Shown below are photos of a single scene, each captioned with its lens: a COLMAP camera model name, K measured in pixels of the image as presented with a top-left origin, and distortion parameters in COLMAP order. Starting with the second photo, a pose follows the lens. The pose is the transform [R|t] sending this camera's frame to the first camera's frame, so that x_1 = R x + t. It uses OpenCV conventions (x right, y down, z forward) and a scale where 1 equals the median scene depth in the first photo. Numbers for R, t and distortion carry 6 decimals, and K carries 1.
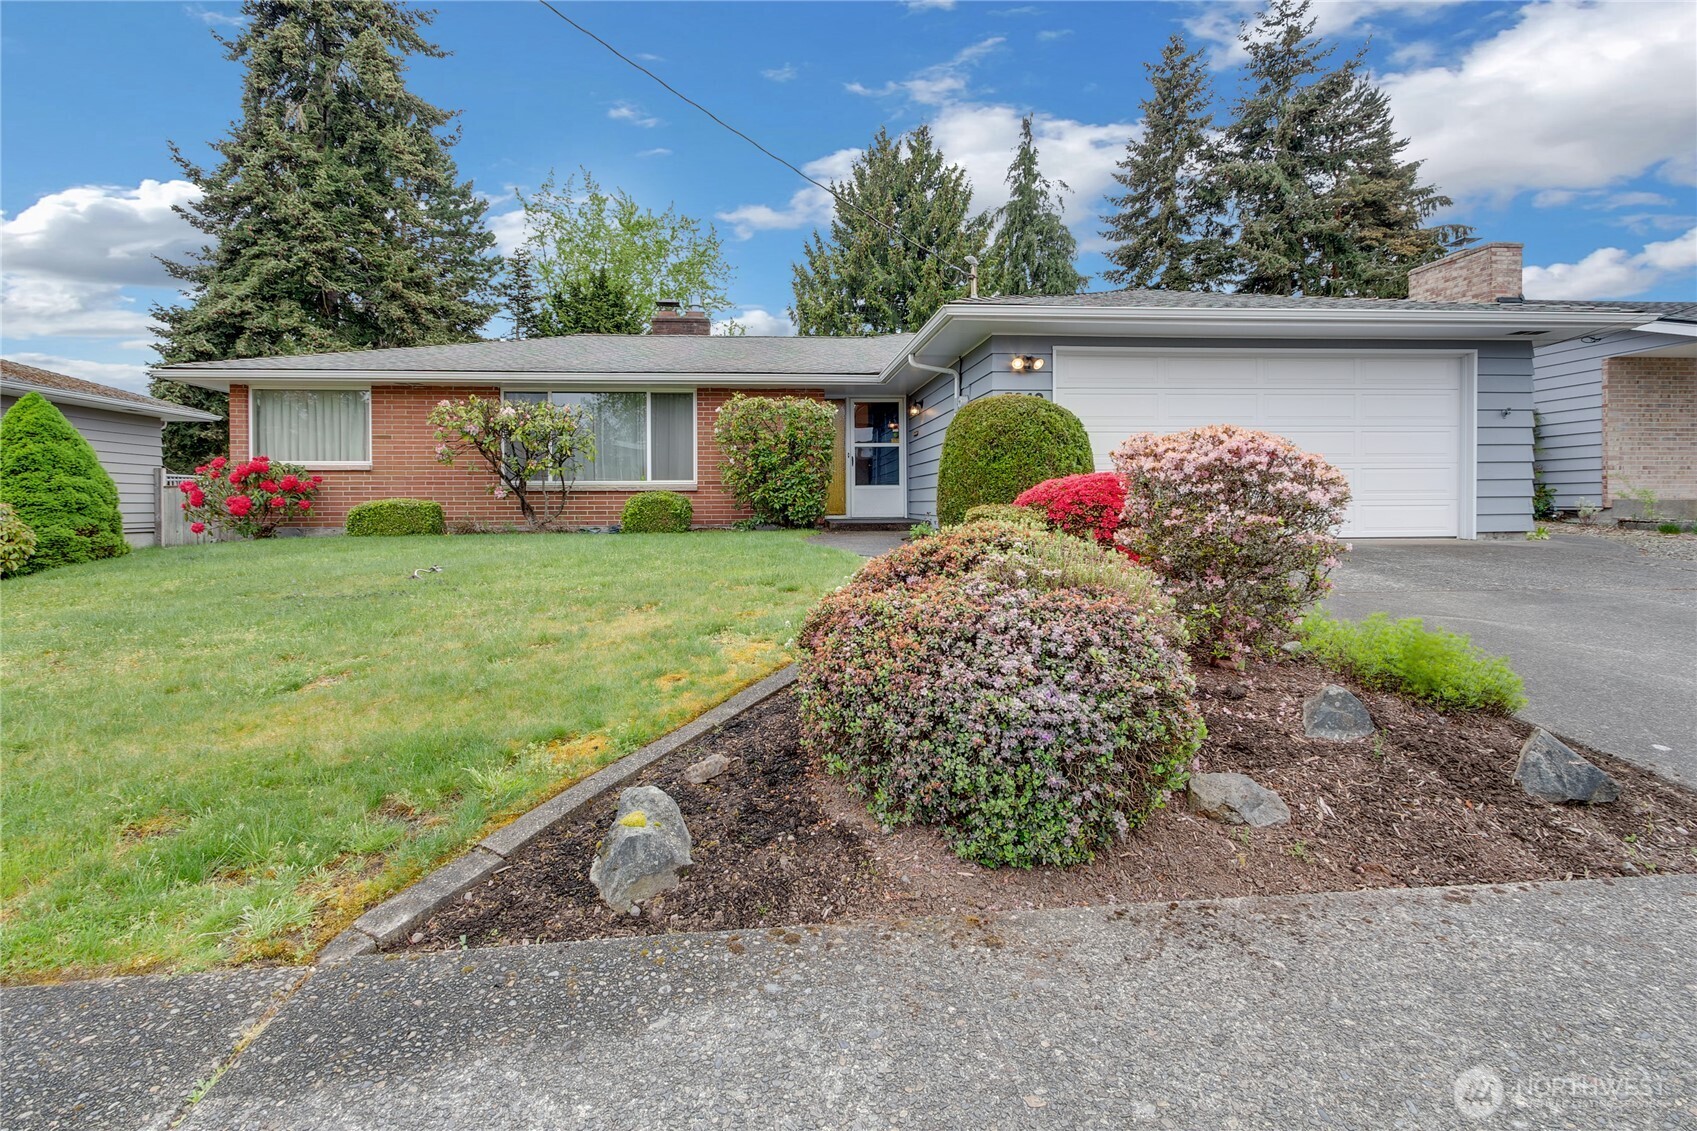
lens RADIAL K [[787.3, 0, 820.2], [0, 787.3, 508.4], [0, 0, 1]] dist [0.001025, -0.000495]
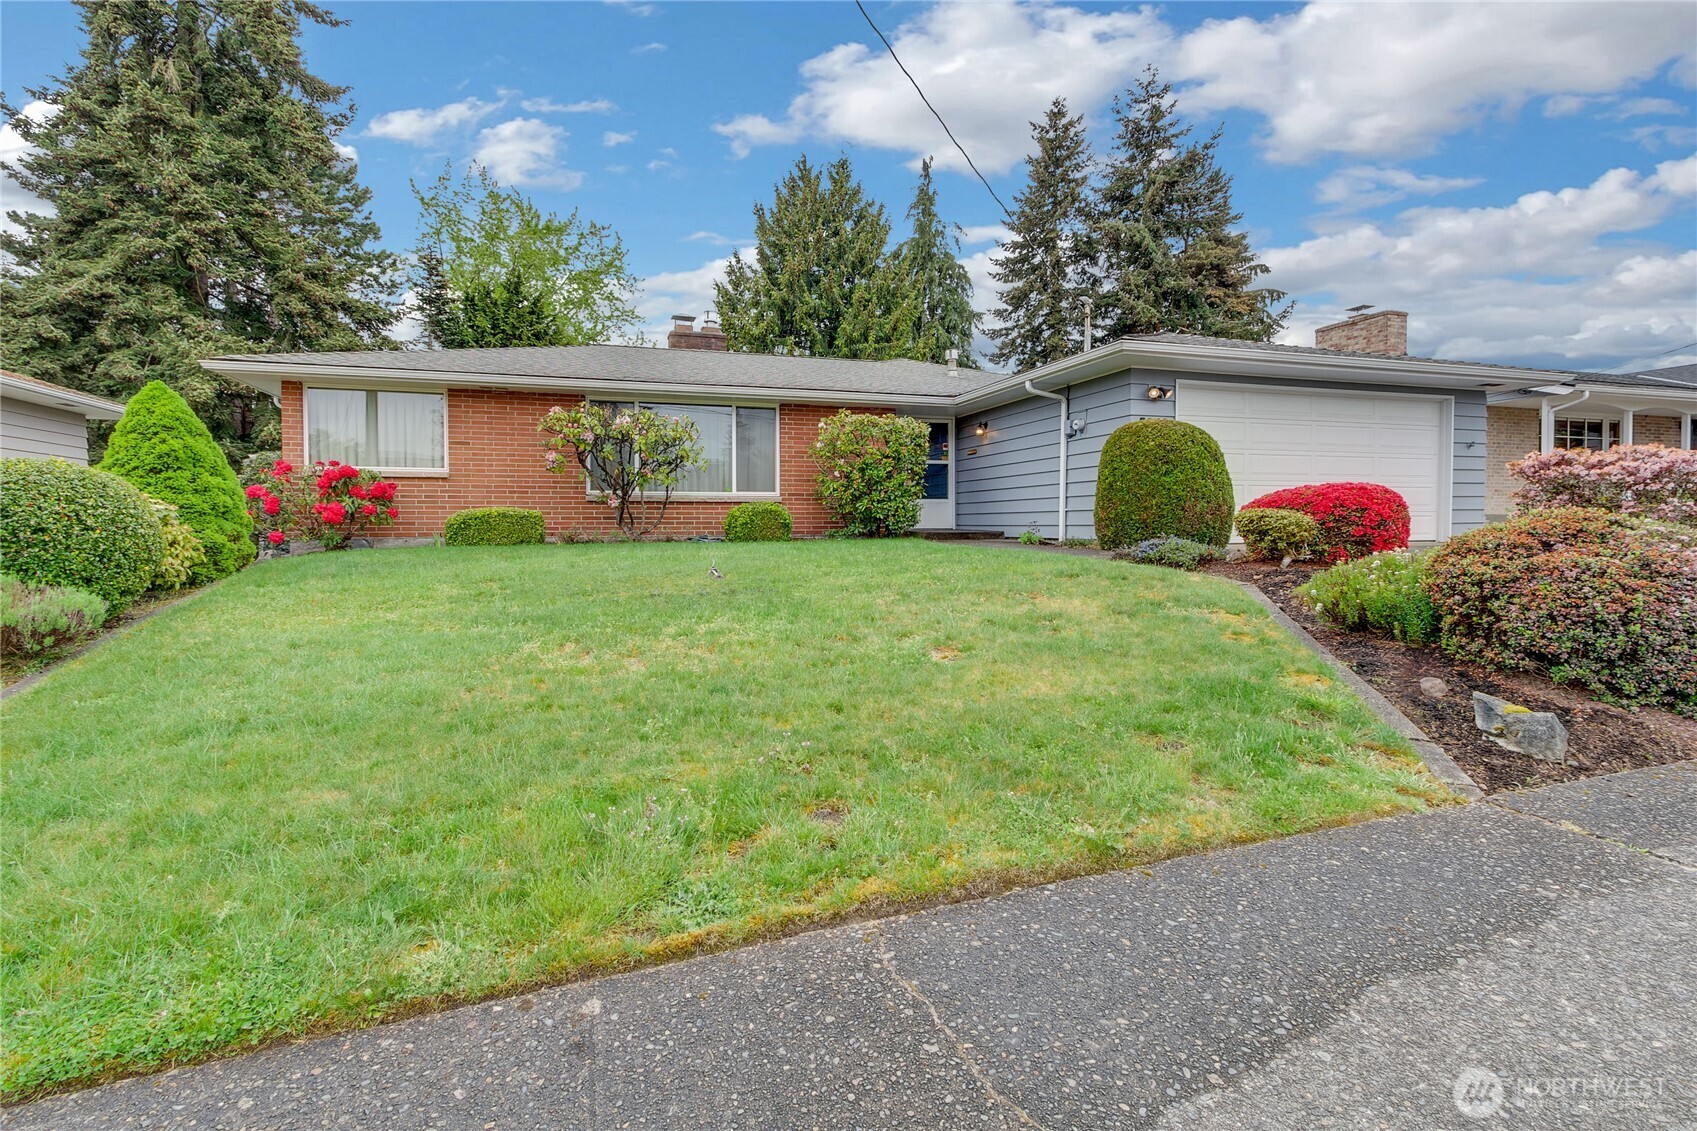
lens RADIAL K [[775.0, 0, 829.2], [0, 775.0, 541.0], [0, 0, 1]] dist [0.001074, -0.000054]
pose [[0.974854, -0.002754, 0.222826, -0.145007], [-0.000779, 0.999875, 0.015767, 0.005747], [-0.222842, -0.015544, 0.974731, -0.006962]]
